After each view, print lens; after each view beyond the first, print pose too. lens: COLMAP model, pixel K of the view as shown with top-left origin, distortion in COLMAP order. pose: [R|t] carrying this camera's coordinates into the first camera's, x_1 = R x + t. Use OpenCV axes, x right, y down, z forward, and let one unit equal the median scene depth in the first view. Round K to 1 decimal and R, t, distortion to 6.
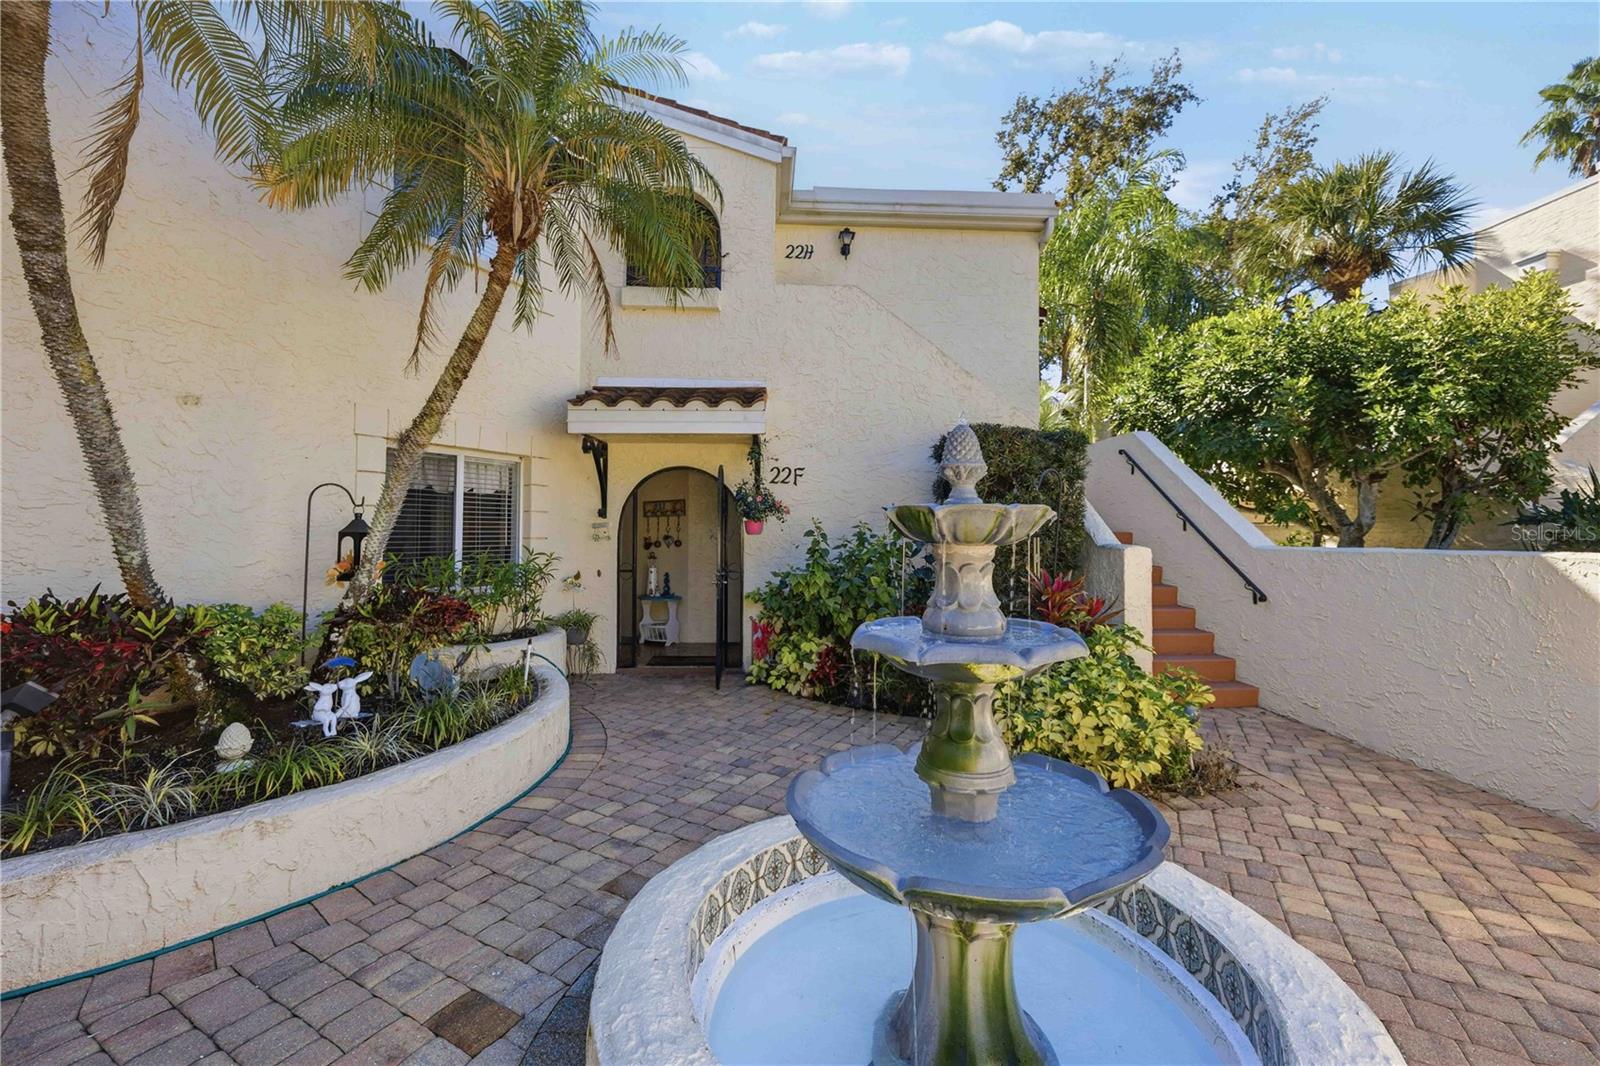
lens RADIAL K [[612.0, 0, 838.0], [0, 612.0, 521.1], [0, 0, 1]] dist [-0.002016, -0.000493]
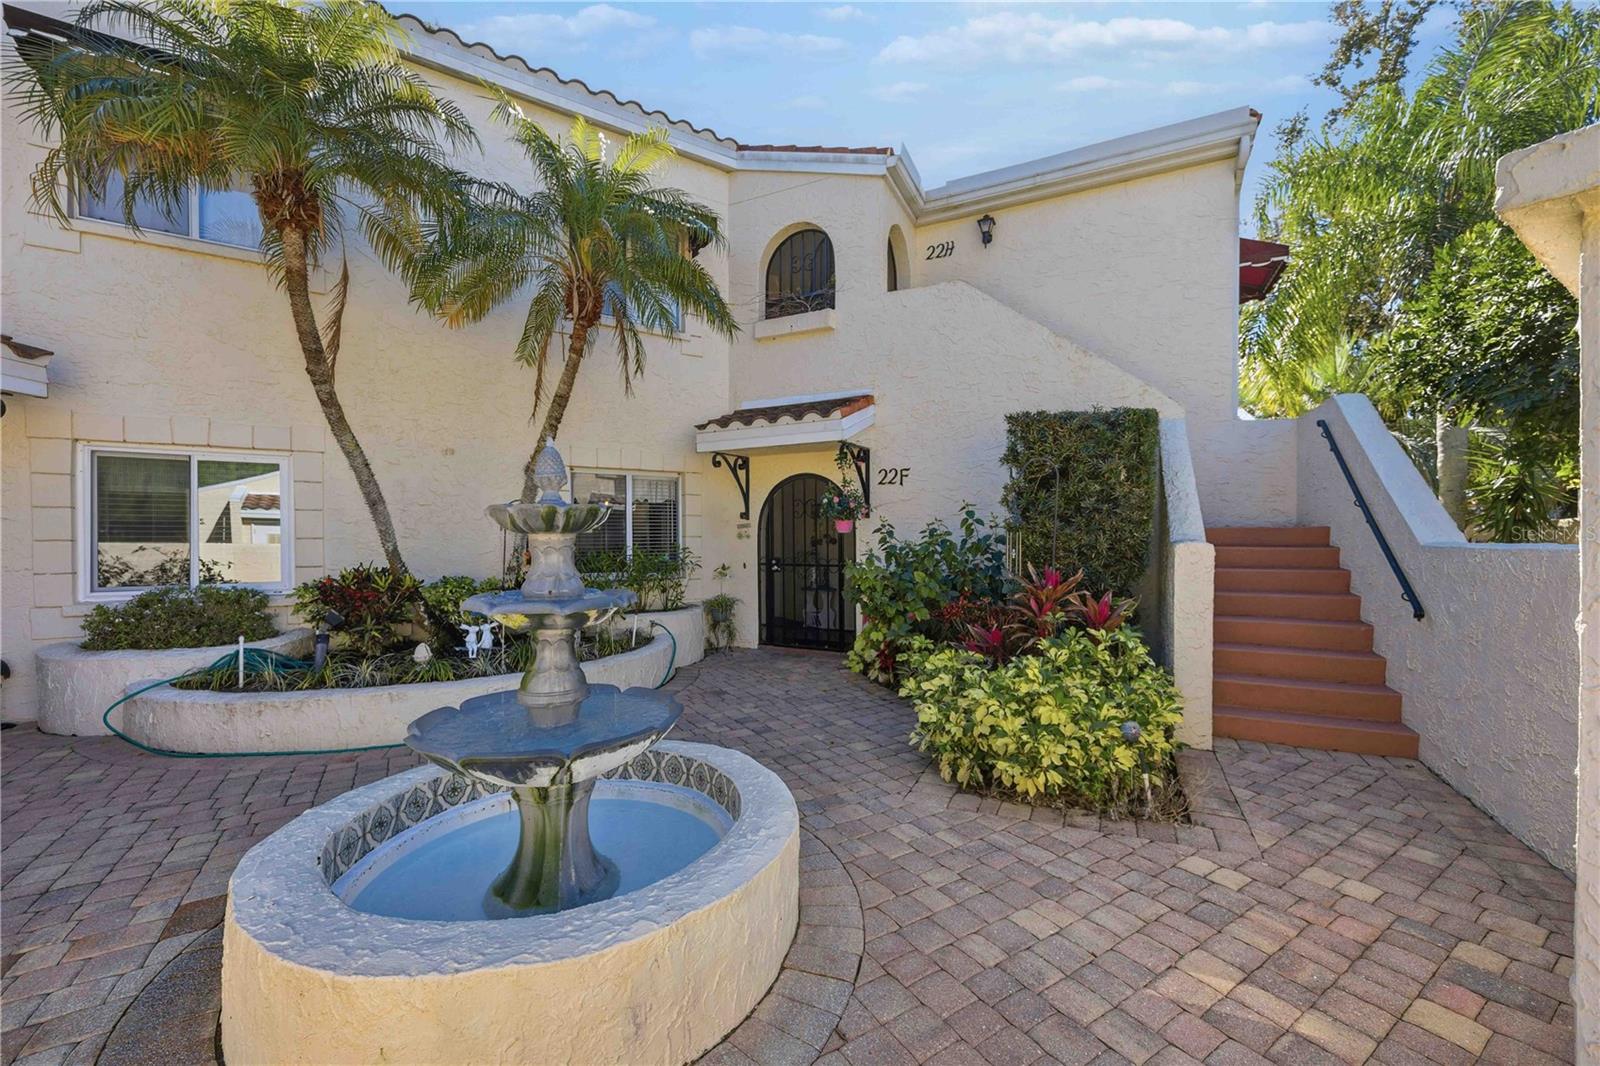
lens RADIAL K [[612.0, 0, 826.9], [0, 612.0, 543.5], [0, 0, 1]] dist [-0.002016, -0.000493]
pose [[0.879831, 0.000921, -0.475285, 0.332377], [0.016086, 0.999368, 0.031713, 0.006362], [0.475014, -0.035548, 0.879260, 0.016630]]
